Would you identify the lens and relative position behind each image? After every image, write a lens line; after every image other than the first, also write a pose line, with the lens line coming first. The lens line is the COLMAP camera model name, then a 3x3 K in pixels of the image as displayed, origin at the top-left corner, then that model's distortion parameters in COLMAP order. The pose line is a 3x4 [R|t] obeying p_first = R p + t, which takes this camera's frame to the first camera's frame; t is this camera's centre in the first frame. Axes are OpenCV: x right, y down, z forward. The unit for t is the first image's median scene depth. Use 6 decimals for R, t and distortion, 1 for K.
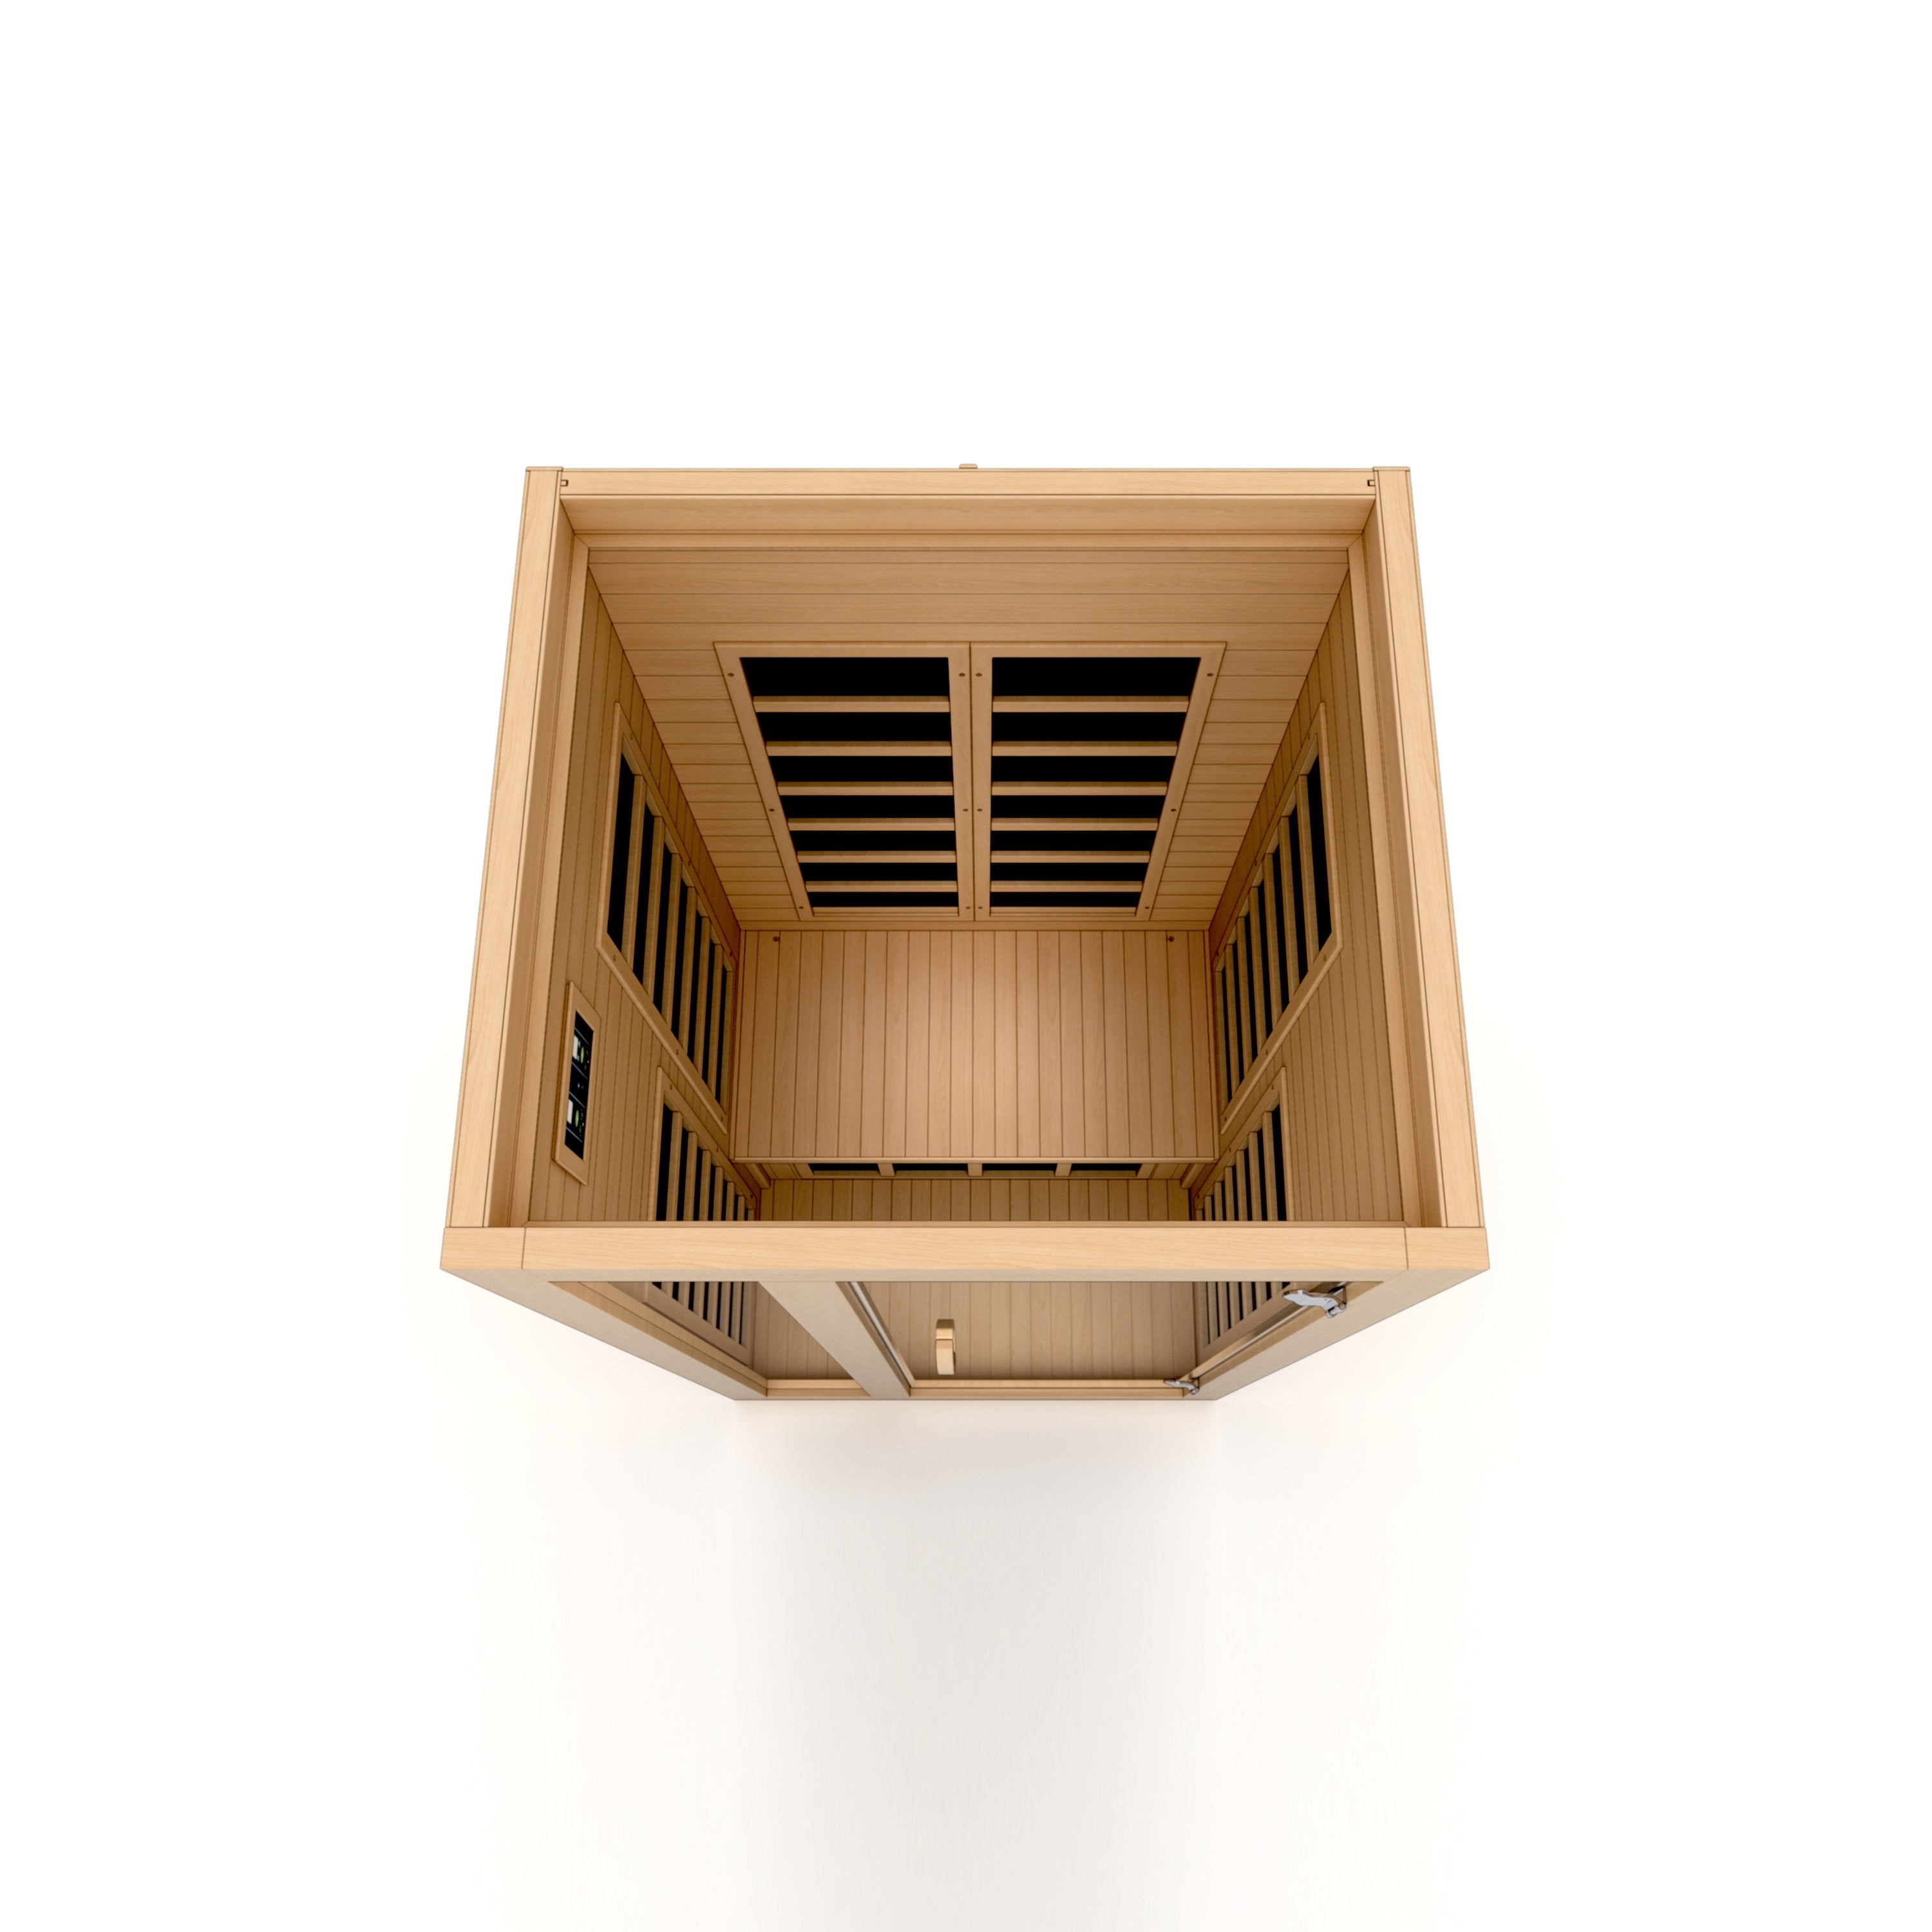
lens RADIAL K [[1628.5, 0, 966.0], [0, 1628.5, 966.0], [0, 0, 1]] dist [-0.011041, -0.004035]
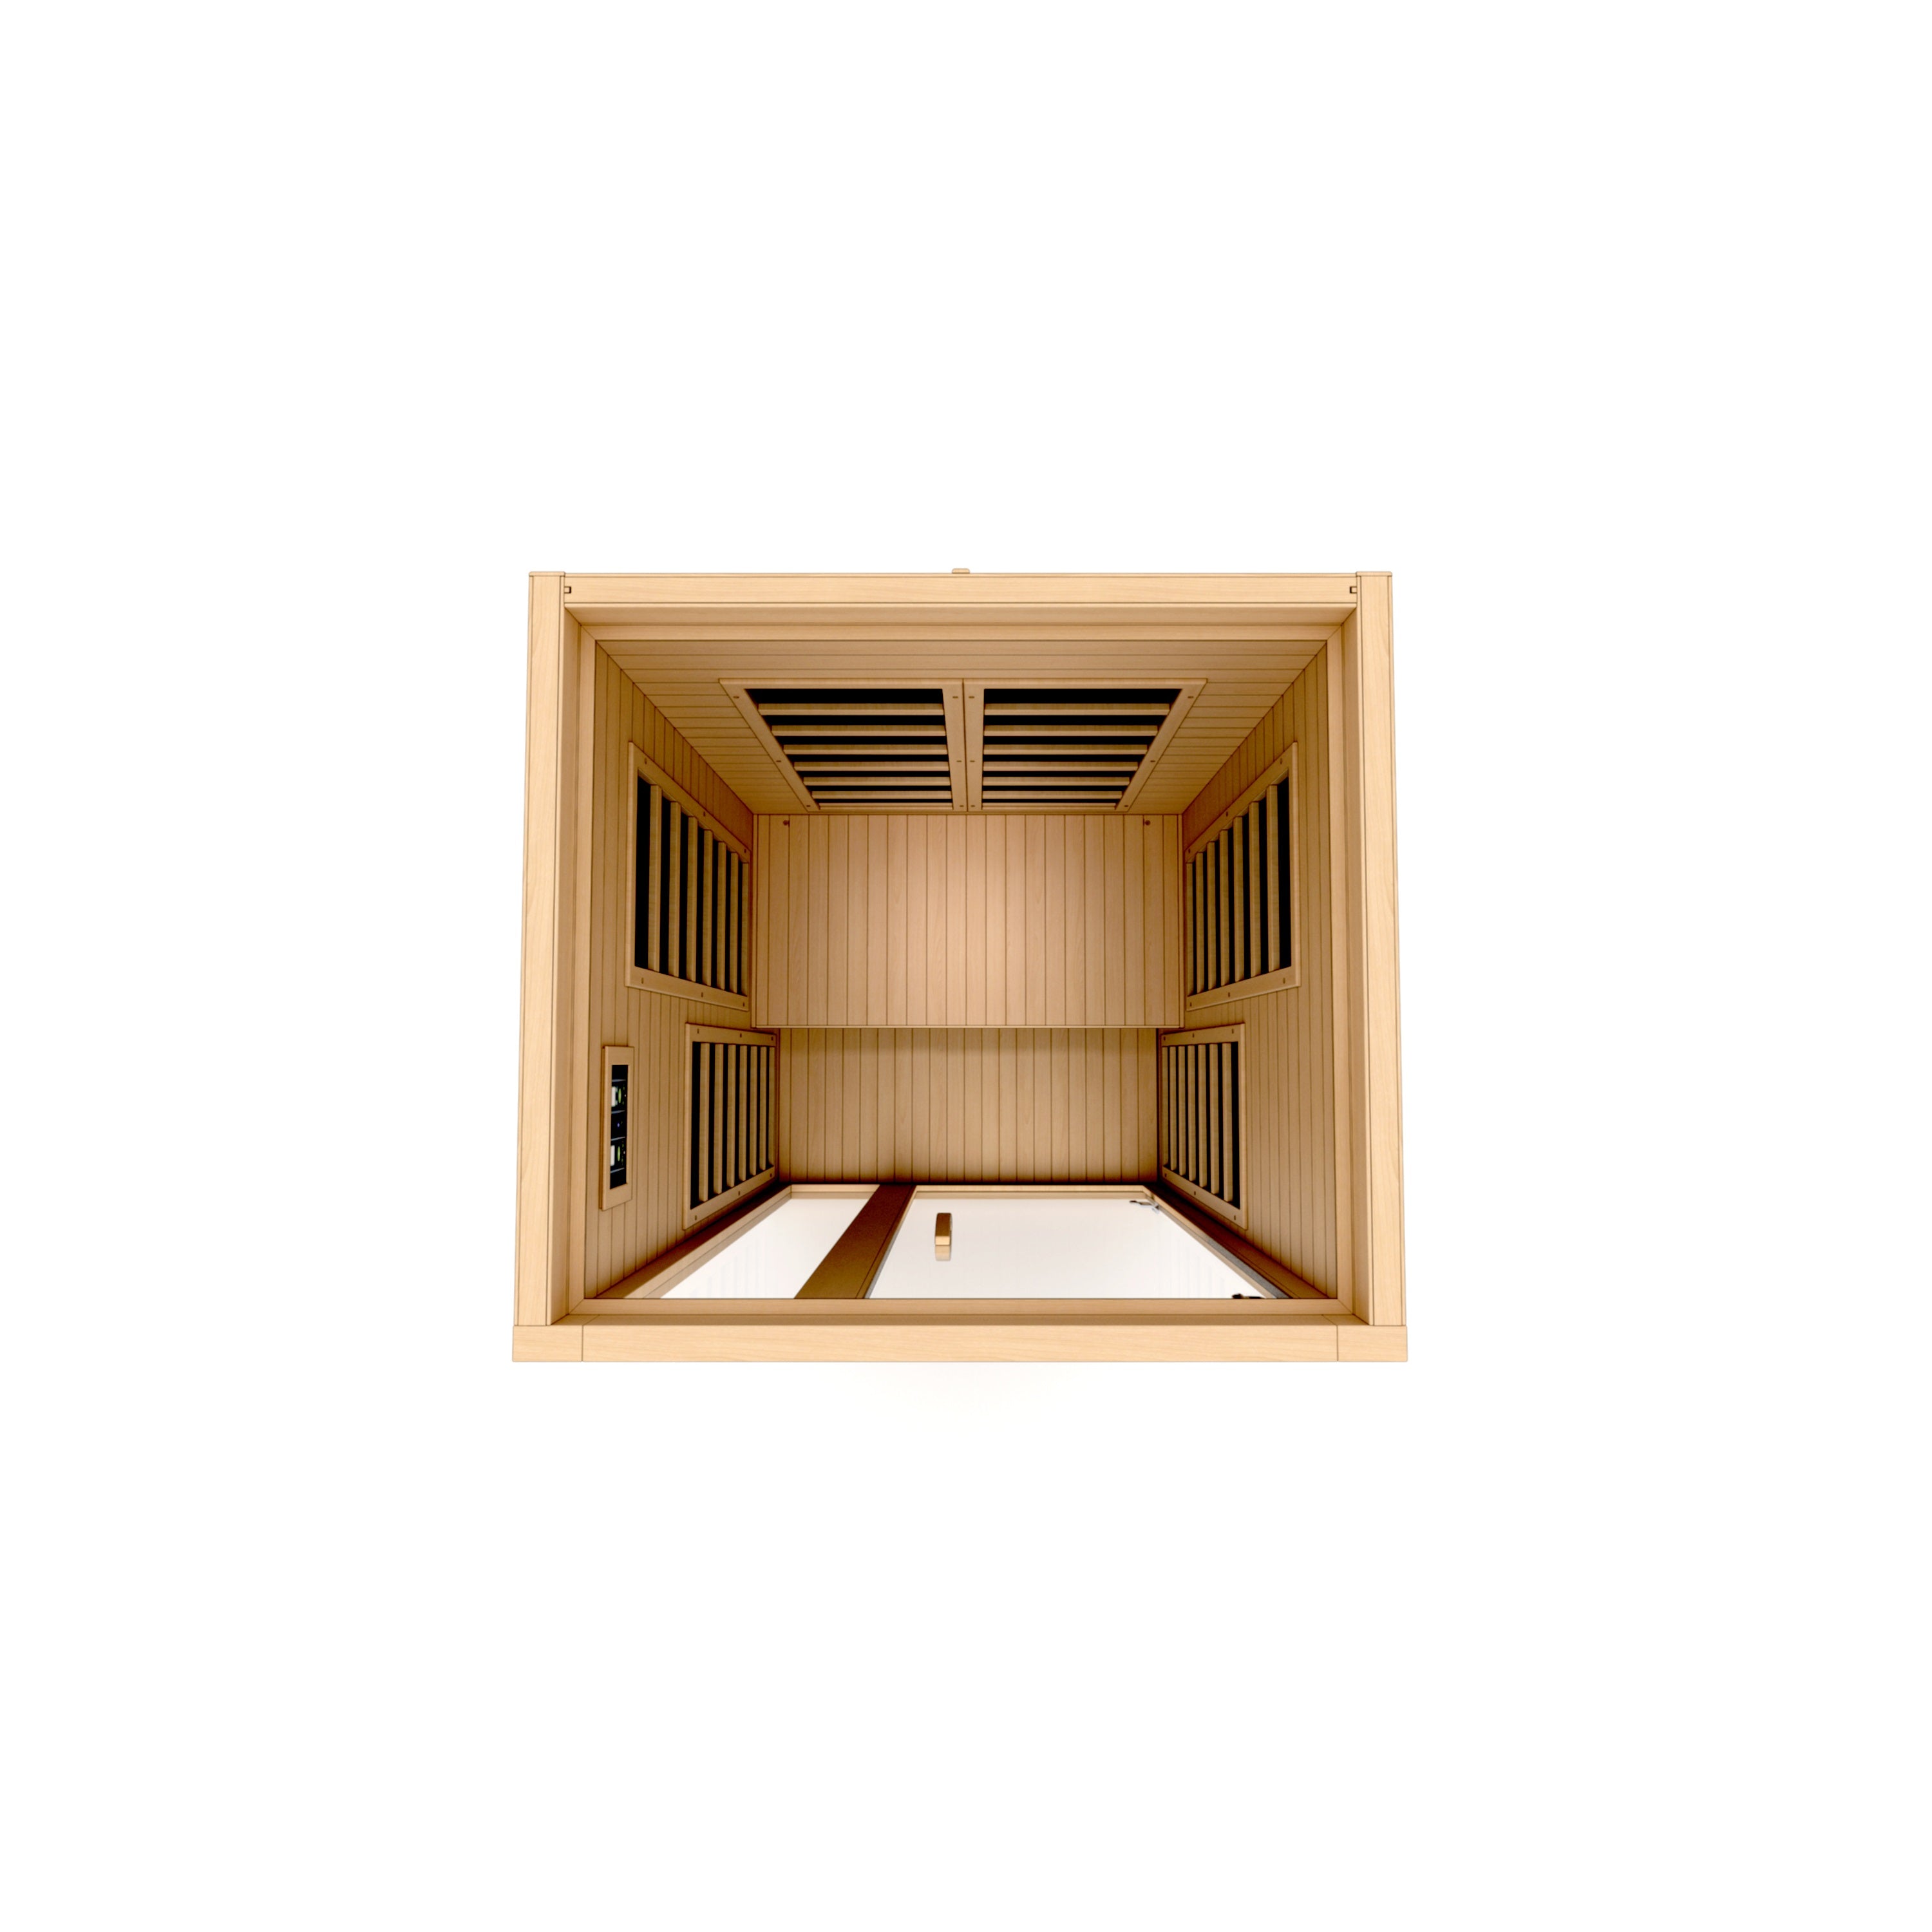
lens RADIAL K [[1461.9, 0, 966.0], [0, 1461.9, 966.0], [0, 0, 1]] dist [-0.000013, 0.000313]
pose [[0.999988, -0.002990, 0.003890, 0.000034], [0.001888, 0.966334, 0.257283, -0.237440], [-0.004528, -0.257273, 0.966328, 0.036013]]
